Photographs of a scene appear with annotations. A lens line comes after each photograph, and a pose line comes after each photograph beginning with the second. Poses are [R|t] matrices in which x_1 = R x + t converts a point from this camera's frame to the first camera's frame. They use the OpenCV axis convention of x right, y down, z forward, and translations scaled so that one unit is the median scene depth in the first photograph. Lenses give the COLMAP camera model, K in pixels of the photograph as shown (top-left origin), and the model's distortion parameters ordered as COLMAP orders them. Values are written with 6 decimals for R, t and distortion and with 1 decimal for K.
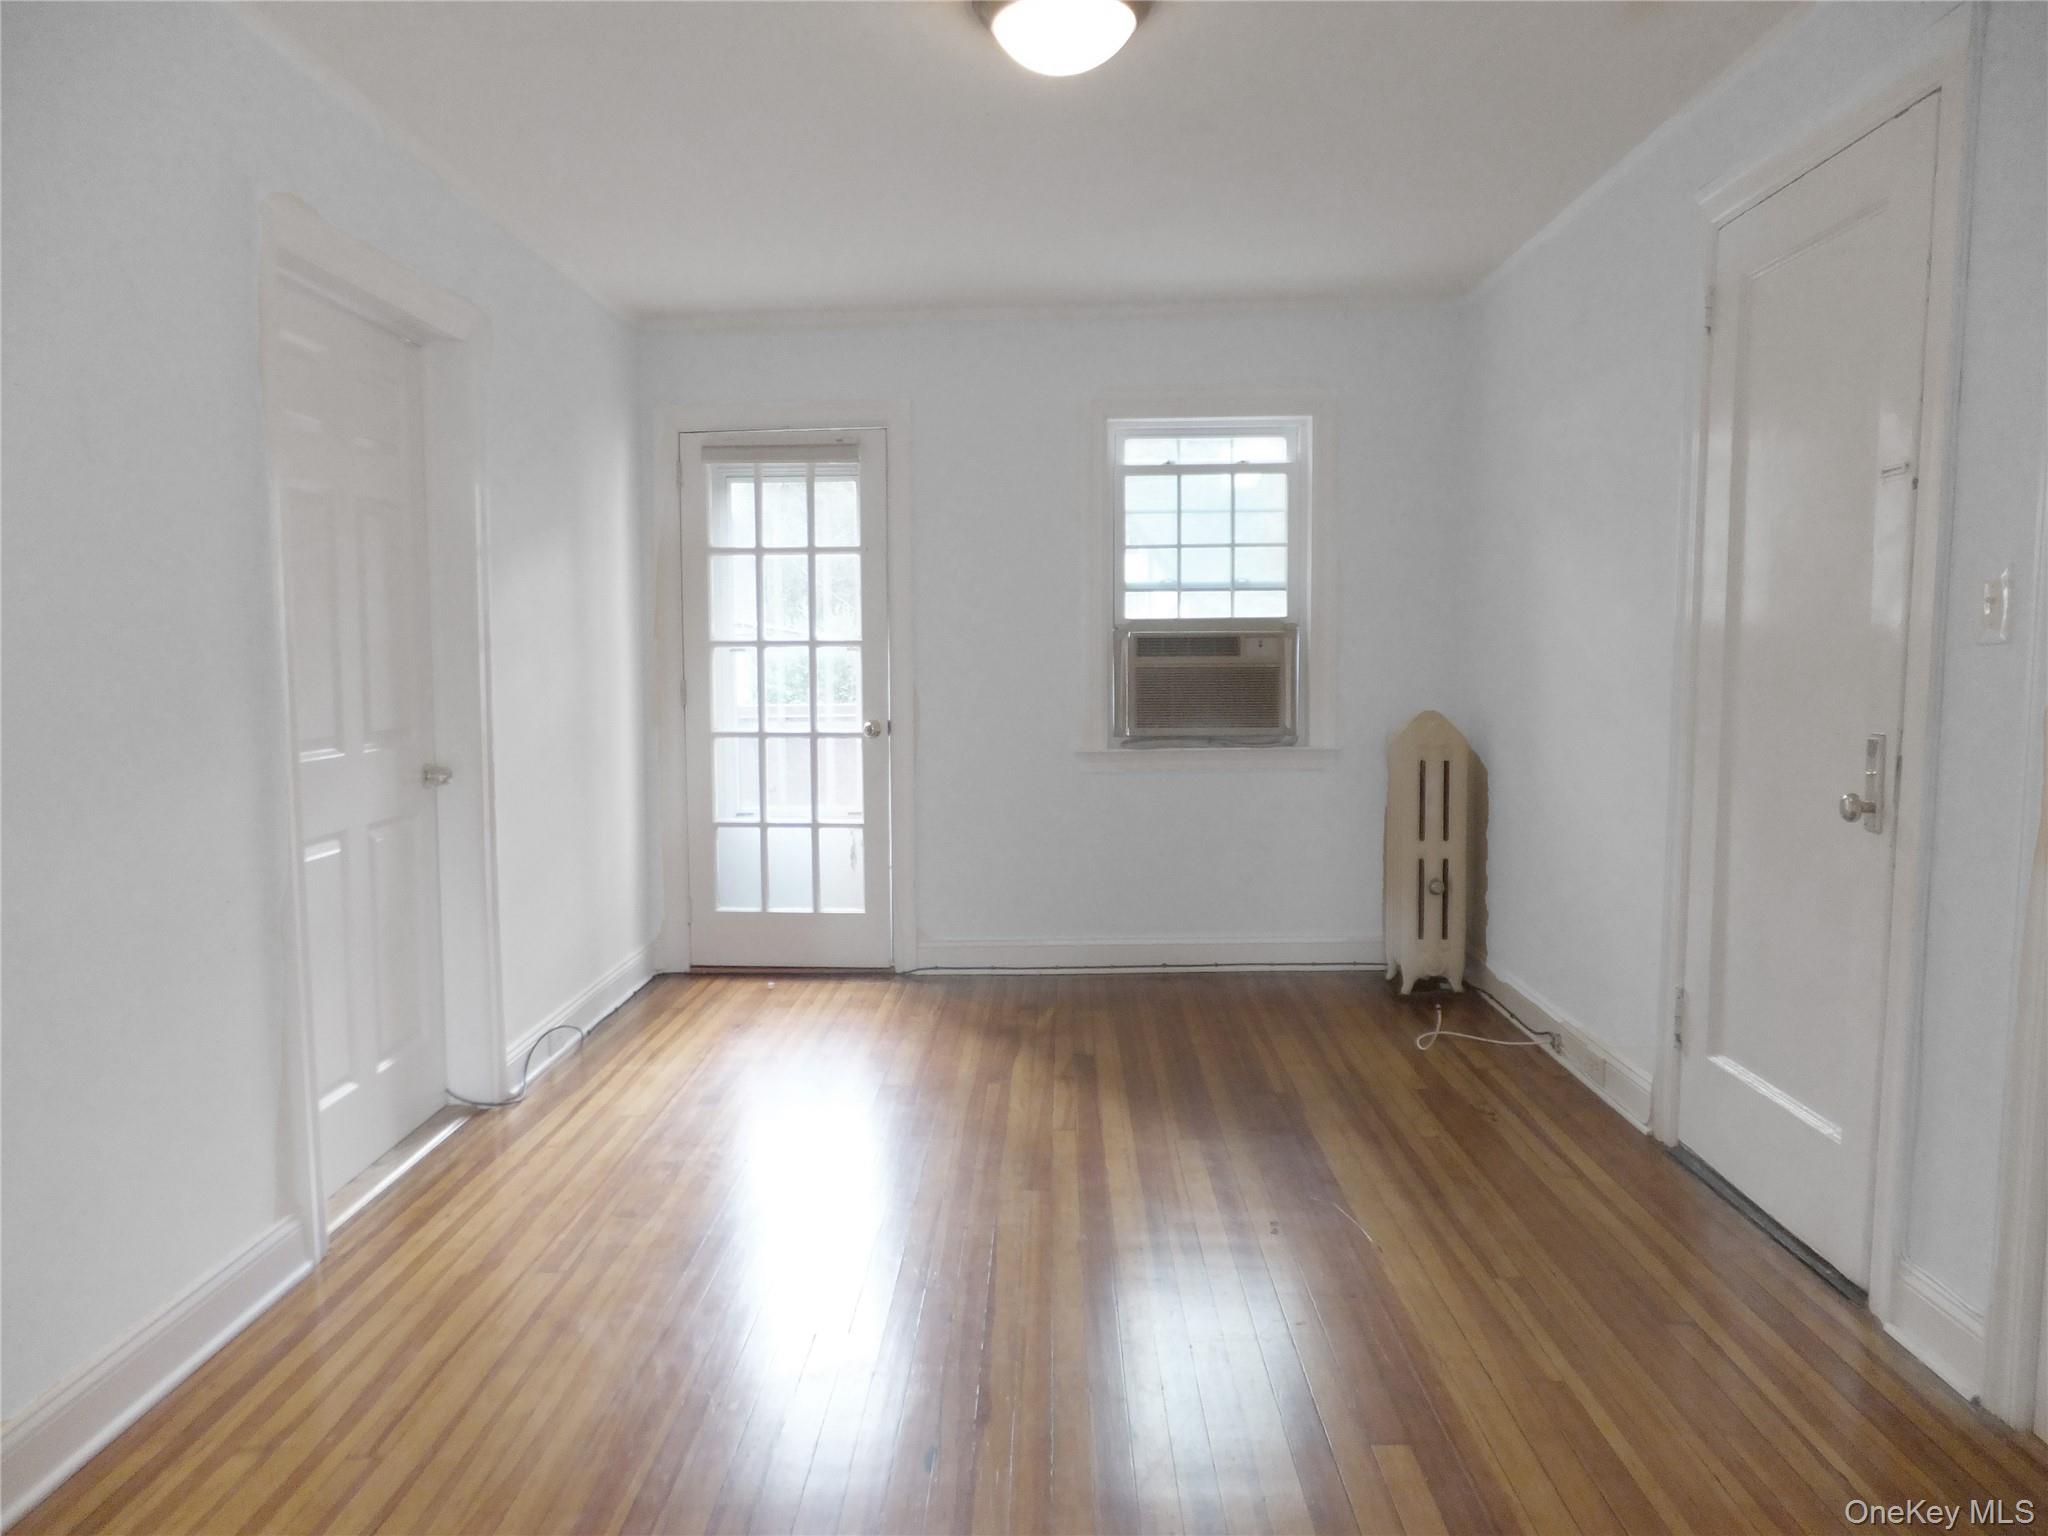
lens RADIAL K [[1391.0, 0, 973.5], [0, 1391.0, 751.2], [0, 0, 1]] dist [-0.022352, 0.017186]
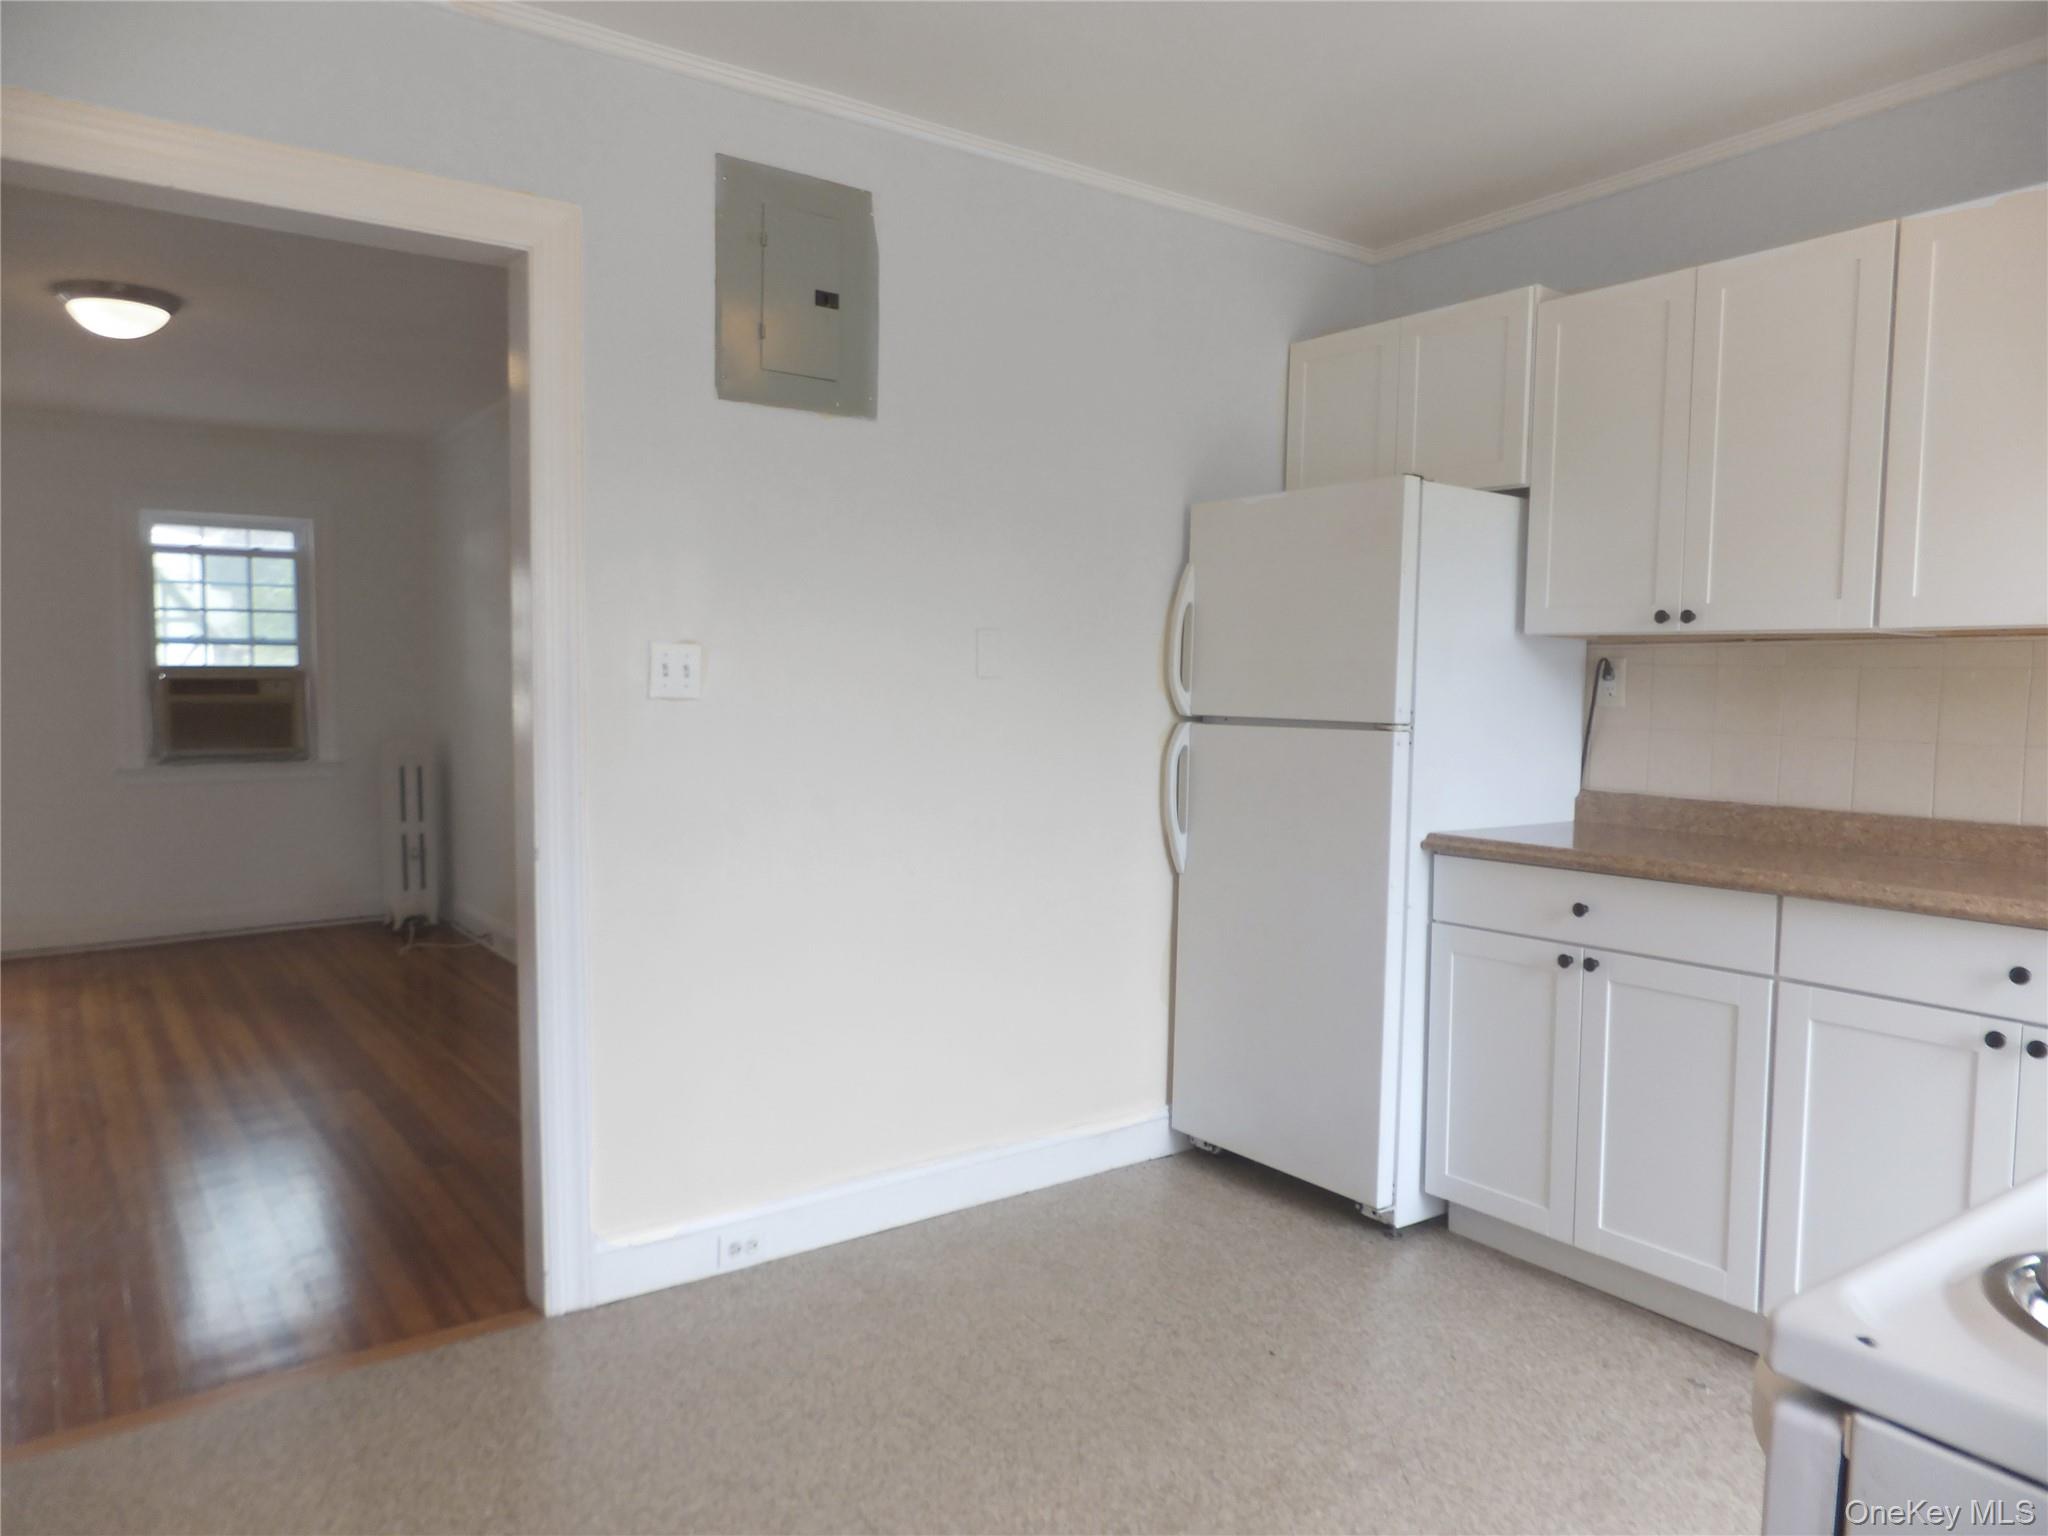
lens RADIAL K [[1391.0, 0, 1011.4], [0, 1391.0, 774.8], [0, 0, 1]] dist [-0.022352, 0.017186]
pose [[0.780996, -0.029886, 0.623821, -0.075502], [0.039804, 0.999206, -0.001963, 0.039817], [-0.623266, 0.026363, 0.781565, -0.482690]]
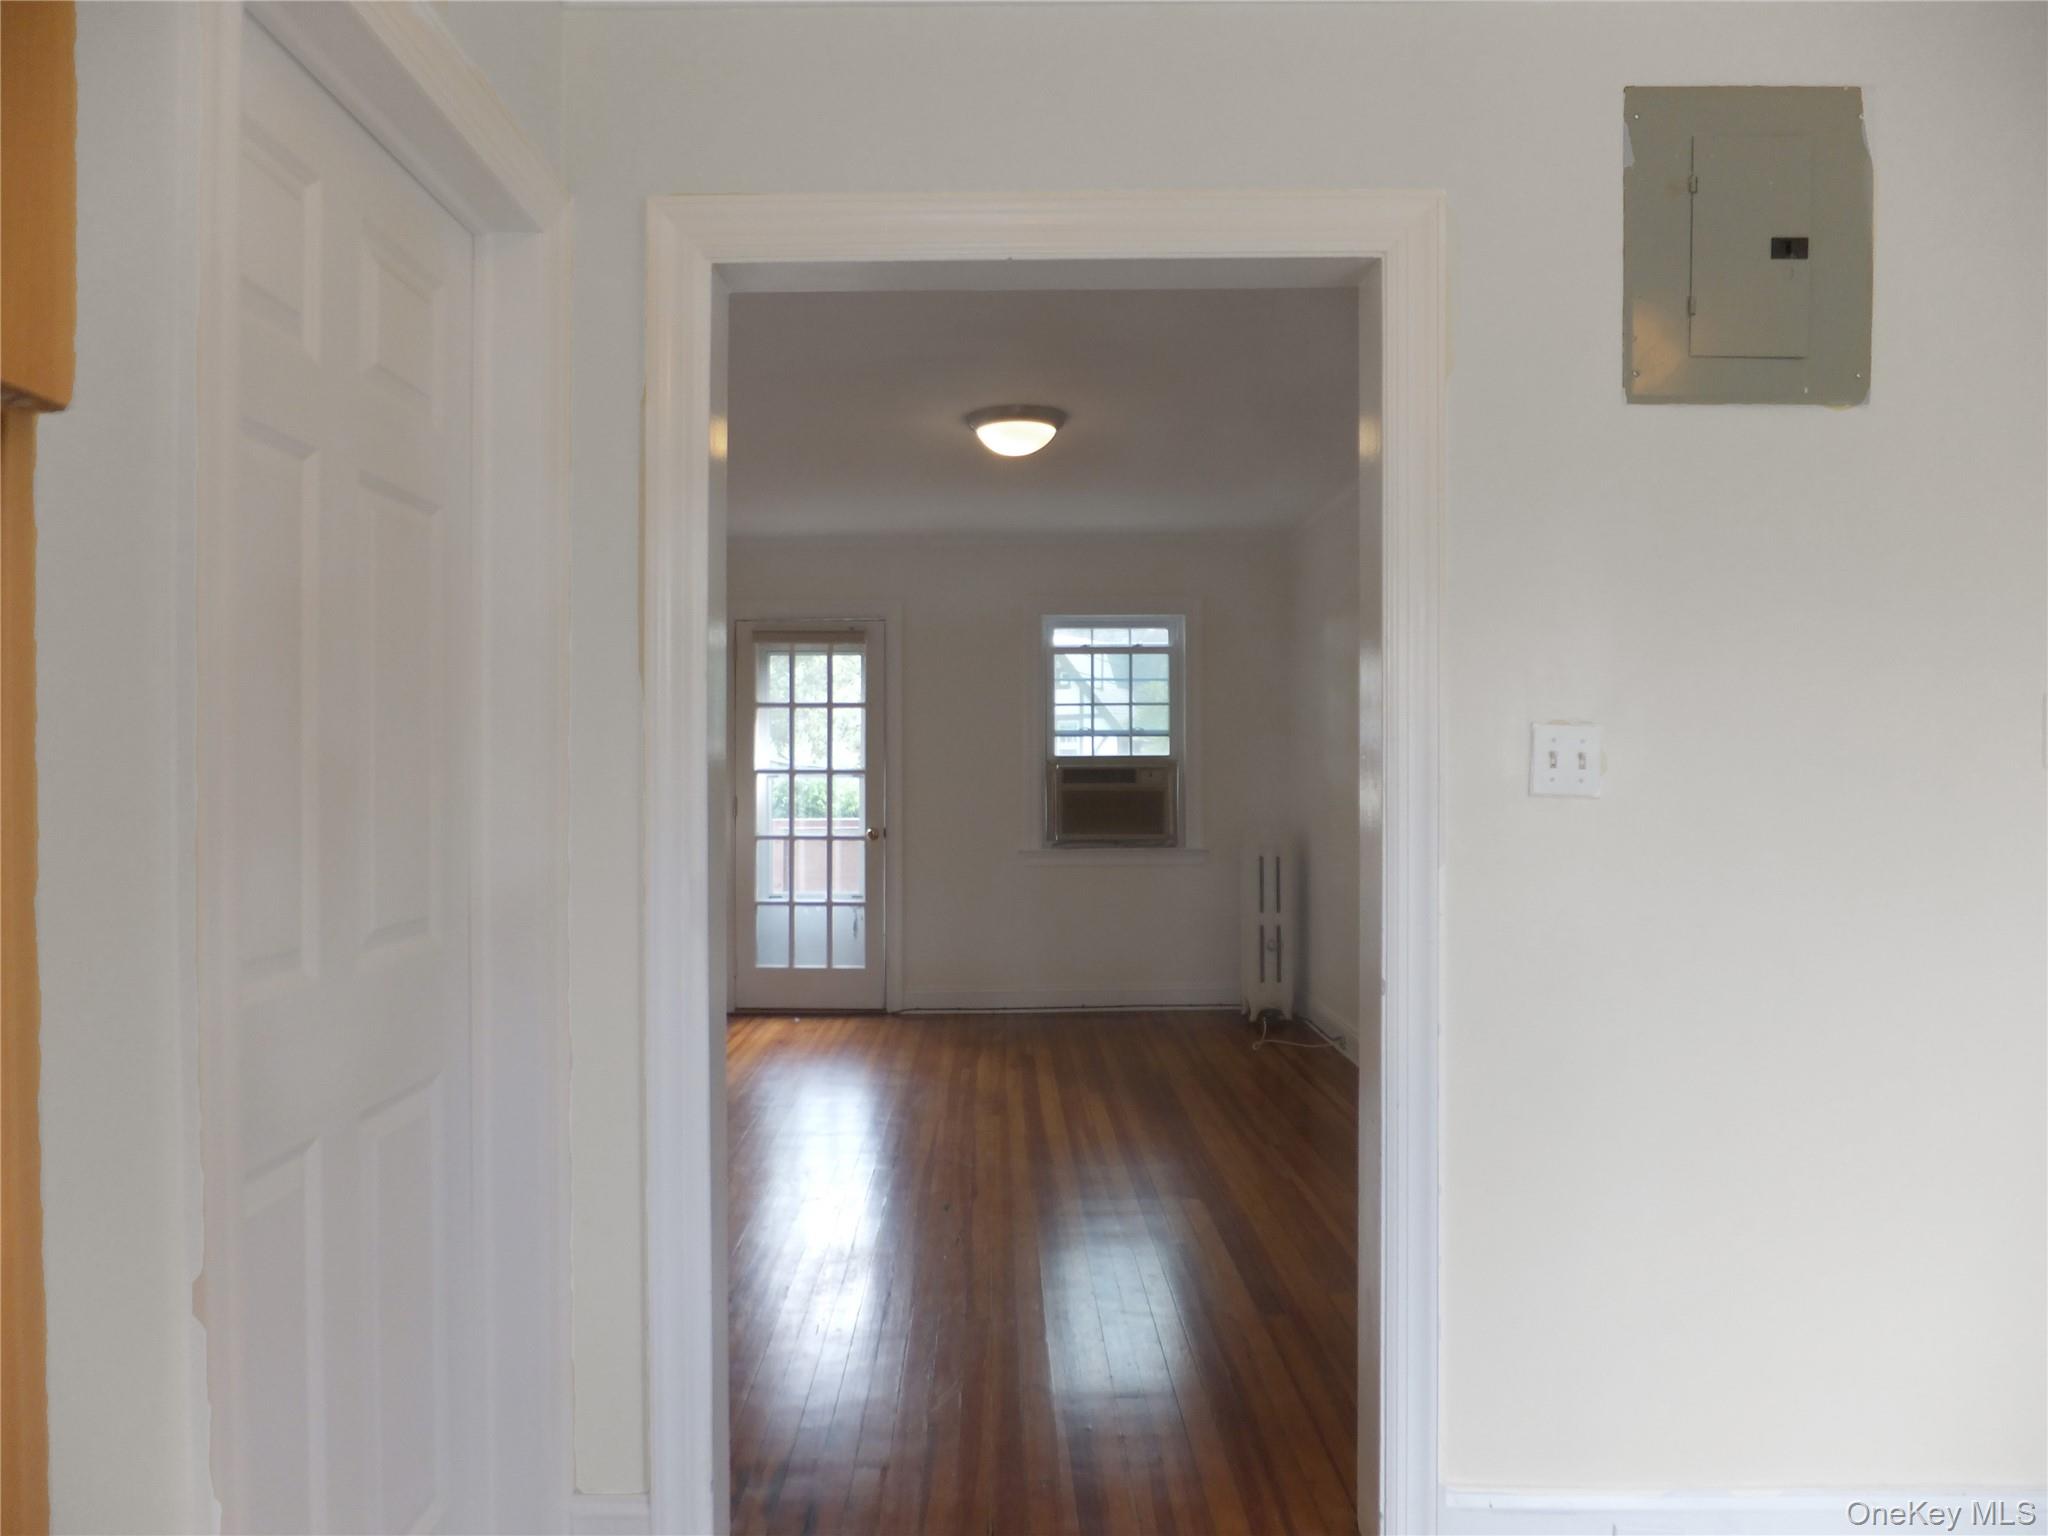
lens RADIAL K [[1391.0, 0, 958.3], [0, 1391.0, 768.3], [0, 0, 1]] dist [-0.022352, 0.017186]
pose [[0.999363, 0.007156, 0.034953, -0.036476], [-0.004330, 0.996764, -0.080272, 0.029956], [-0.035414, 0.080070, 0.996160, -0.389351]]
